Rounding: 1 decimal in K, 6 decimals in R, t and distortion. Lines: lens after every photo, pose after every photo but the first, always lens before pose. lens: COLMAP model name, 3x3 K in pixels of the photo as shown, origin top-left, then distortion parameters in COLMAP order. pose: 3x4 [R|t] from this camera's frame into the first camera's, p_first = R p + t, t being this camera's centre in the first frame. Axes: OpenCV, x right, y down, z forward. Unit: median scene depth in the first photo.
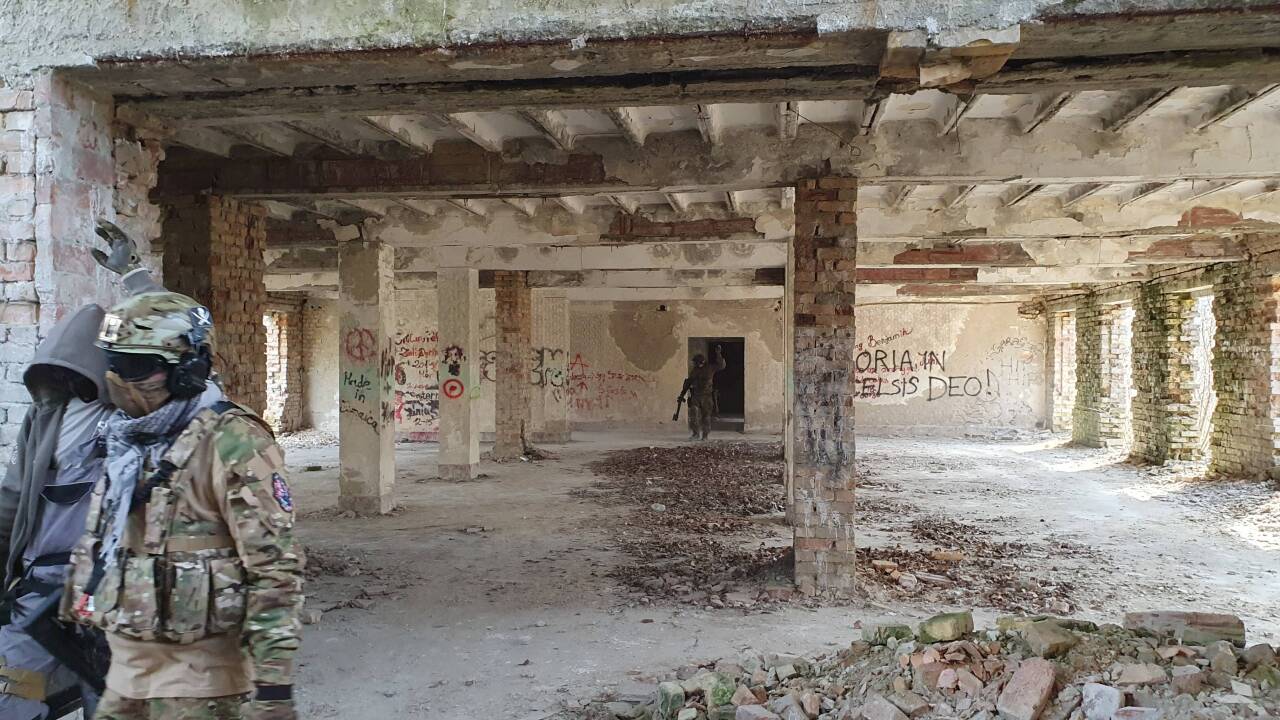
lens RADIAL K [[1014.8, 0, 640.9], [0, 1014.8, 356.5], [0, 0, 1]] dist [0.026688, -0.014122]
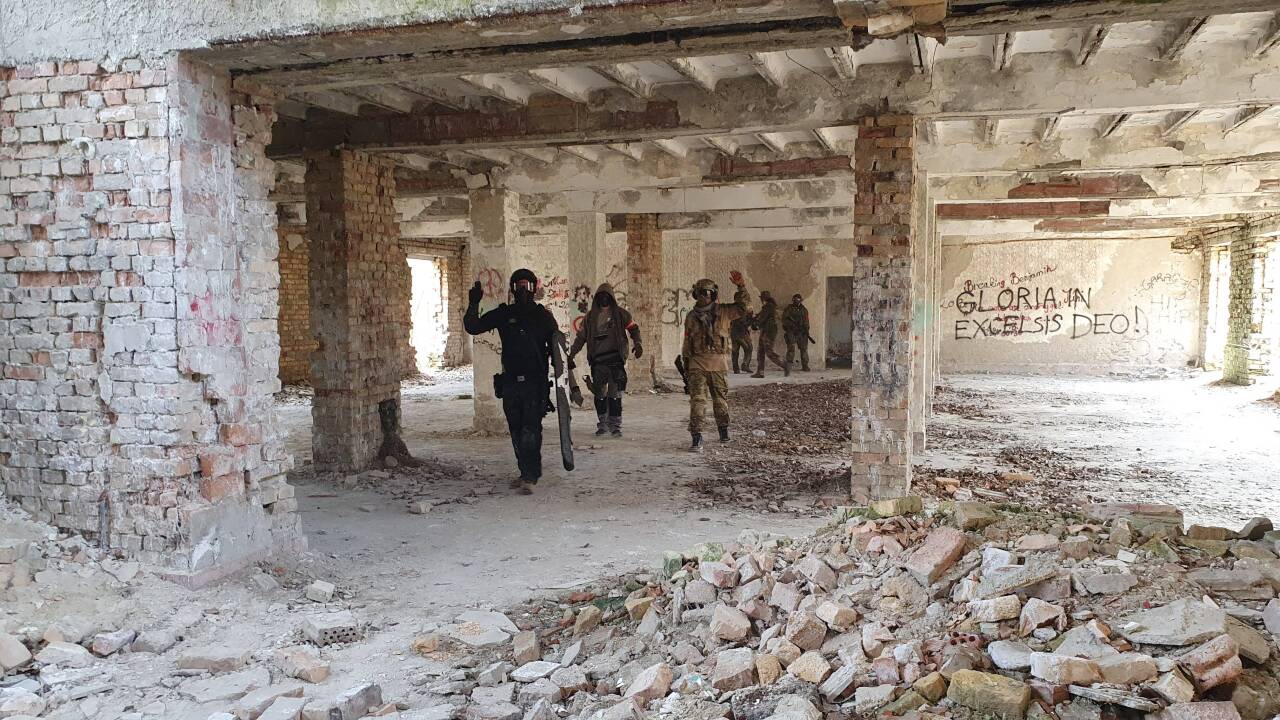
lens RADIAL K [[990.9, 0, 642.6], [0, 990.9, 361.3], [0, 0, 1]] dist [0.017415, -0.004562]
pose [[0.988022, 0.003644, -0.154271, 0.094592], [0.006057, 0.998035, 0.062367, 0.013559], [0.154195, -0.062554, 0.986058, -0.075308]]
